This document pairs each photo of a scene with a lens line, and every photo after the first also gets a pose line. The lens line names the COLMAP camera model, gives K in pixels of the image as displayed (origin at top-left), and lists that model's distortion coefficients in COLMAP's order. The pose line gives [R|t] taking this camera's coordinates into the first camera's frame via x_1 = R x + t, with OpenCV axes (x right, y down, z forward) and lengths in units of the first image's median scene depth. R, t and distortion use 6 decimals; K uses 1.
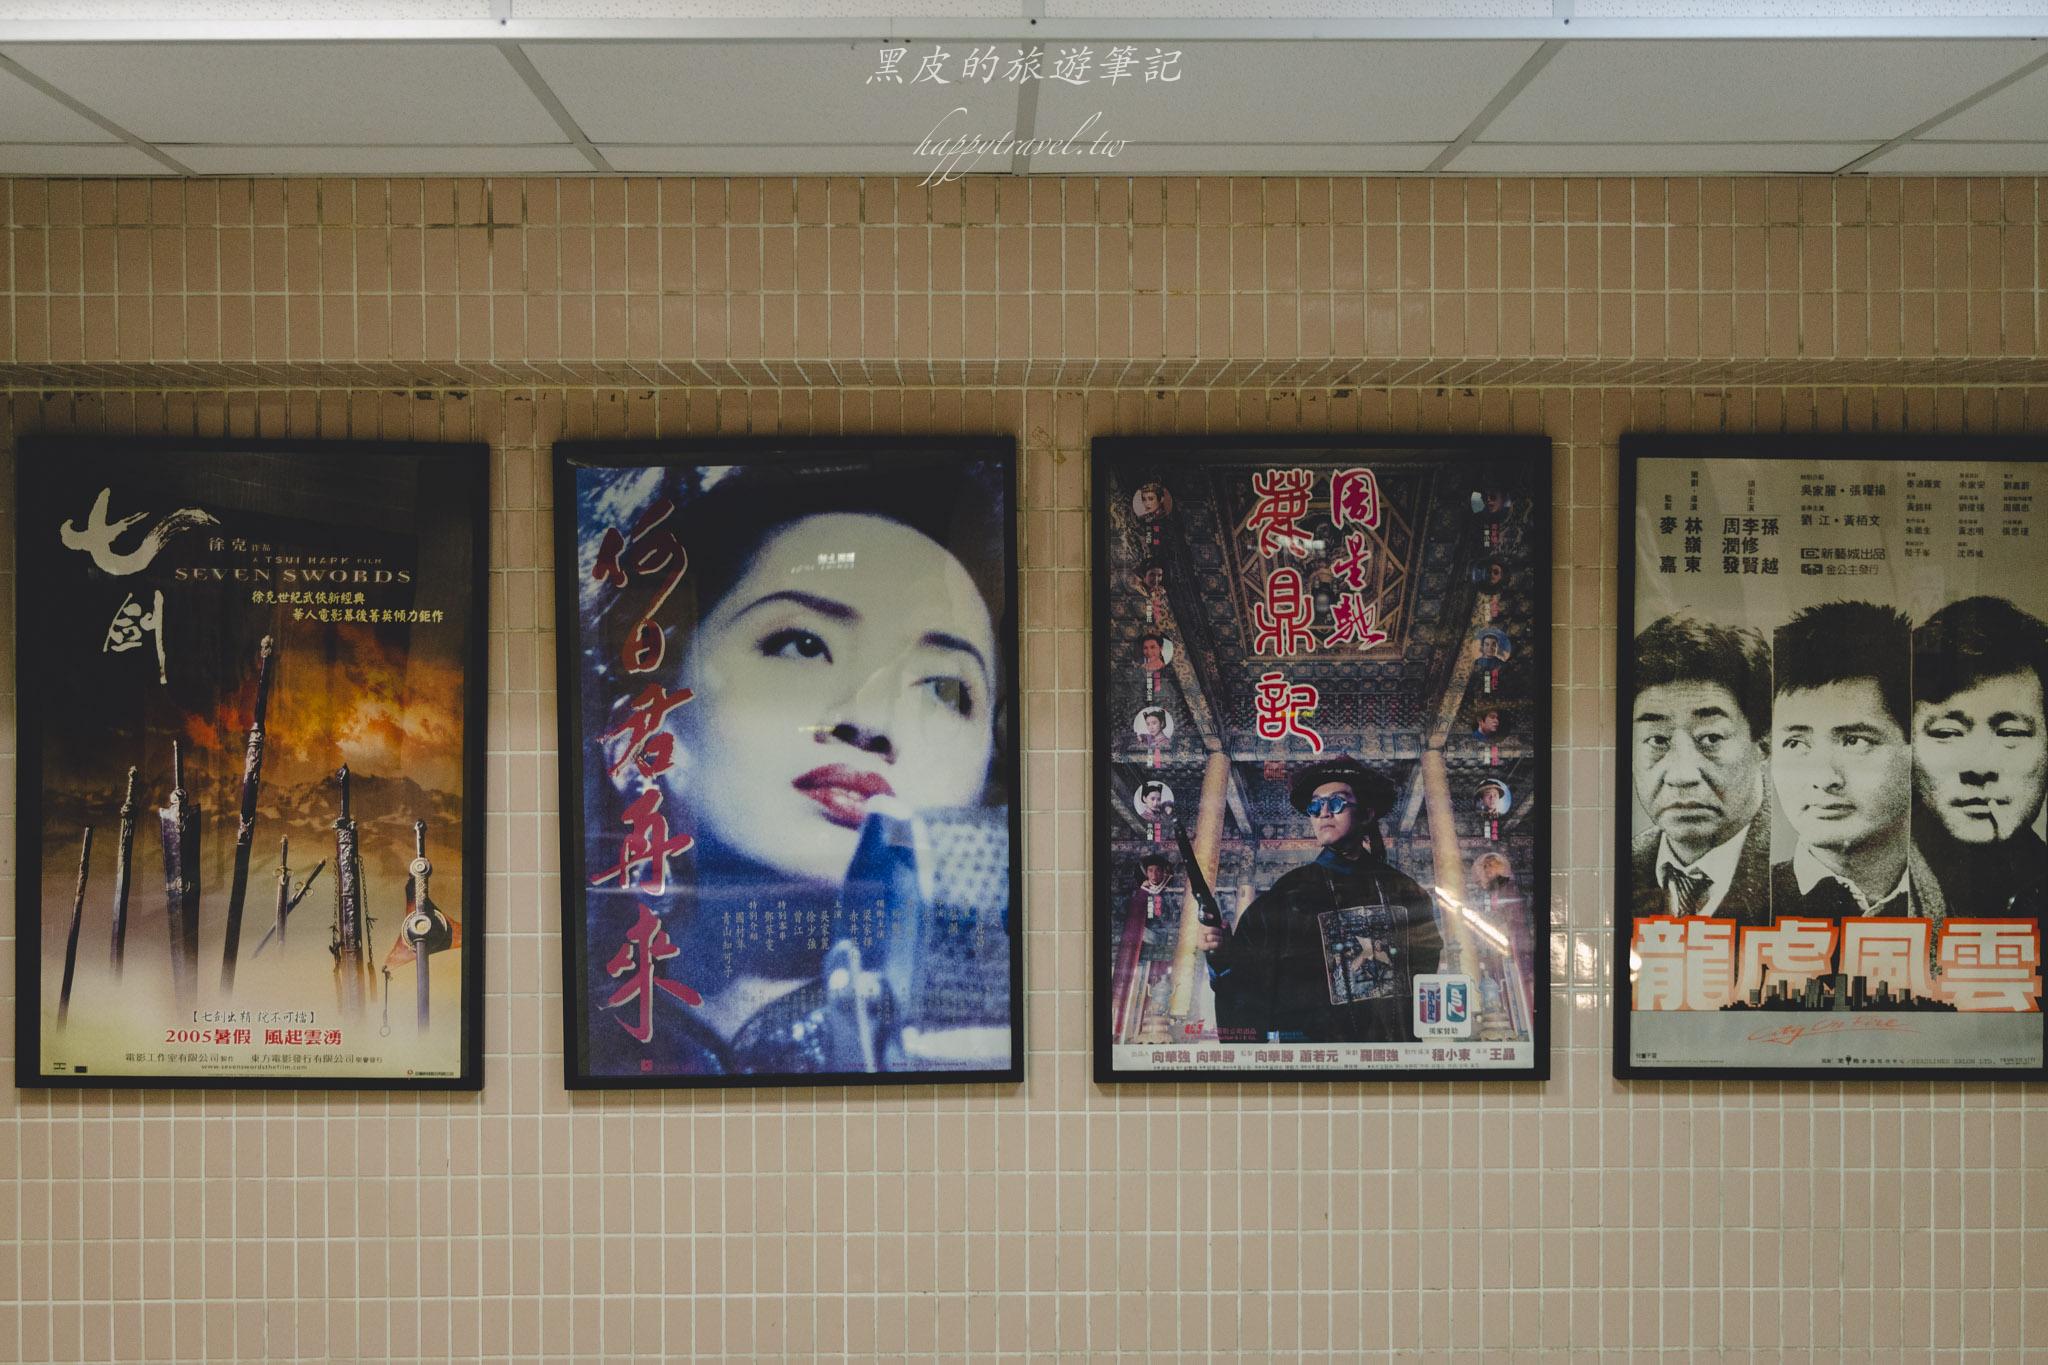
lens RADIAL K [[2537.8, 0, 1024.0], [0, 2537.8, 674.0], [0, 0, 1]] dist [0.006455, 0.000000]
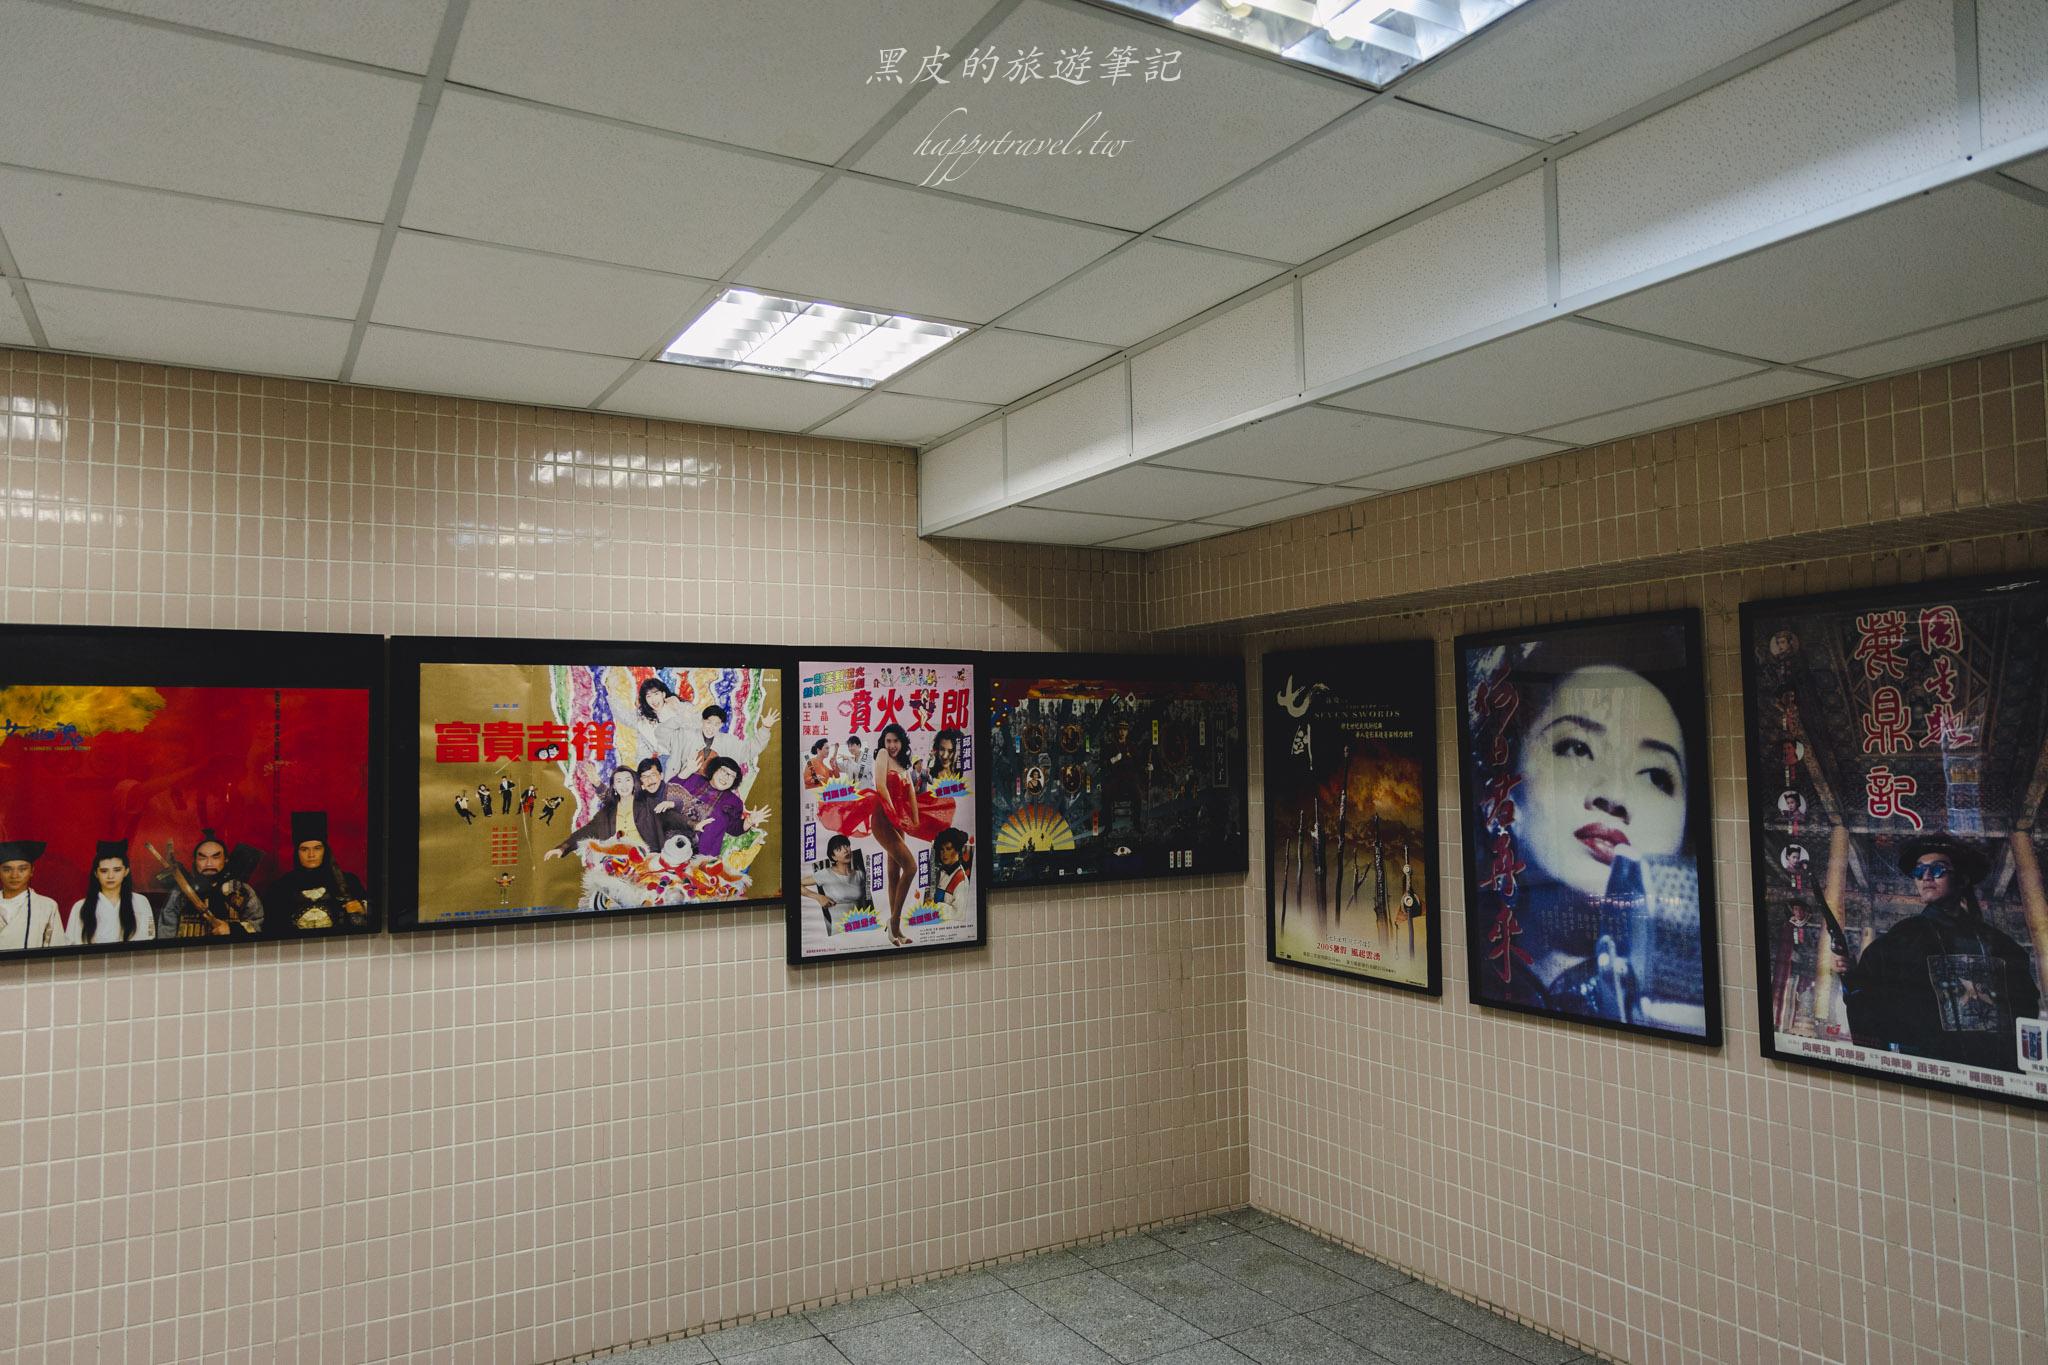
lens RADIAL K [[1388.8, 0, 1024.3], [0, 1388.8, 688.2], [0, 0, 1]] dist [0.001675, 0.003713]
pose [[0.474397, -0.045983, -0.879109, 0.525099], [-0.001525, 0.998590, -0.053055, -0.002259], [0.880310, 0.026510, 0.473658, 0.266769]]
